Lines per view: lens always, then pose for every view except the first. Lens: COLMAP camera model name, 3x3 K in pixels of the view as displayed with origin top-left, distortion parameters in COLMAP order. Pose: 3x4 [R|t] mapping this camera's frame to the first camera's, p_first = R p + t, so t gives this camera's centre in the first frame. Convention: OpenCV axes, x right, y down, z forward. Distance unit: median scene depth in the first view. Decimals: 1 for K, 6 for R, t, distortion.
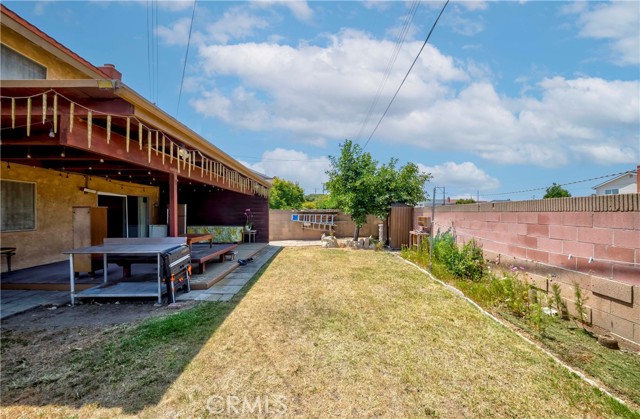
lens RADIAL K [[230.1, 0, 330.3], [0, 230.1, 212.7], [0, 0, 1]] dist [-0.016349, -0.001473]
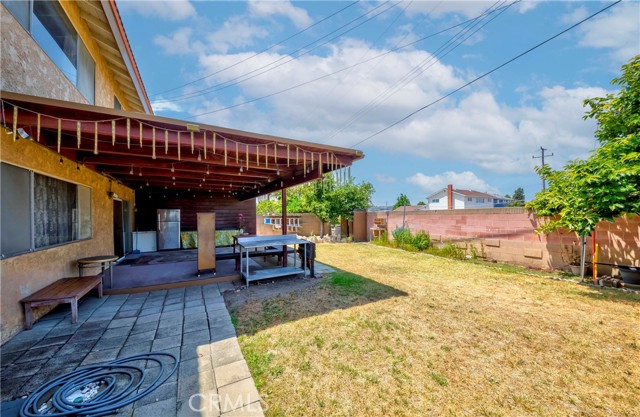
lens RADIAL K [[230.1, 0, 319.9], [0, 230.1, 214.5], [0, 0, 1]] dist [-0.016349, -0.001473]
pose [[0.895095, -0.007276, 0.445815, -1.119938], [0.011709, 0.999906, -0.007189, -0.001697], [-0.445721, 0.011654, 0.895096, -0.335698]]
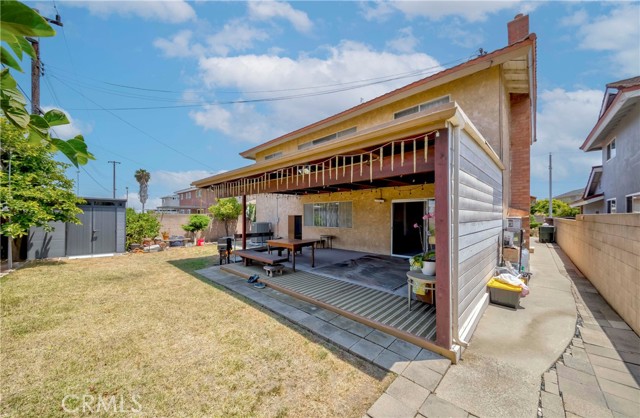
lens RADIAL K [[230.1, 0, 323.2], [0, 230.1, 208.5], [0, 0, 1]] dist [-0.016349, -0.001473]
pose [[-0.728342, -0.019281, -0.684942, 0.027151], [0.000024, 0.999603, -0.028164, -0.029548], [0.685214, -0.020529, -0.728053, 2.585801]]
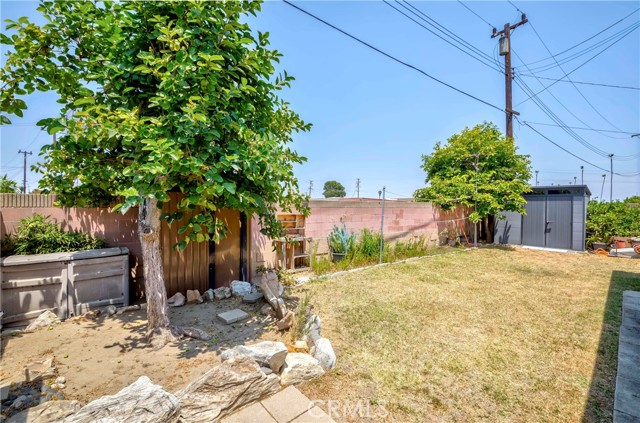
lens RADIAL K [[277.5, 0, 316.3], [0, 277.5, 209.2], [0, 0, 1]] dist [0.013151, -0.000082]
pose [[-0.611157, -0.004630, 0.791496, -0.536850], [-0.001376, 0.999988, 0.004787, -0.002125], [-0.791508, 0.001836, -0.611155, 2.634285]]
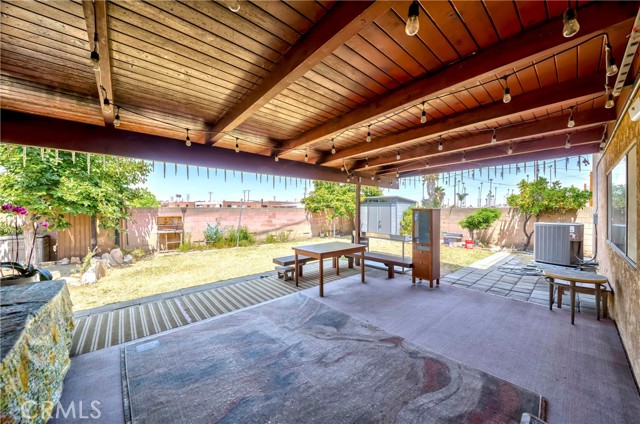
lens RADIAL K [[228.6, 0, 320.0], [0, 228.6, 210.0], [0, 0, 1]] dist [-0.010463, -0.000261]
pose [[-0.600404, 0.001627, 0.799695, -1.686706], [0.003084, 0.999995, 0.000282, -0.020625], [-0.799691, 0.002636, -0.600407, 1.973643]]
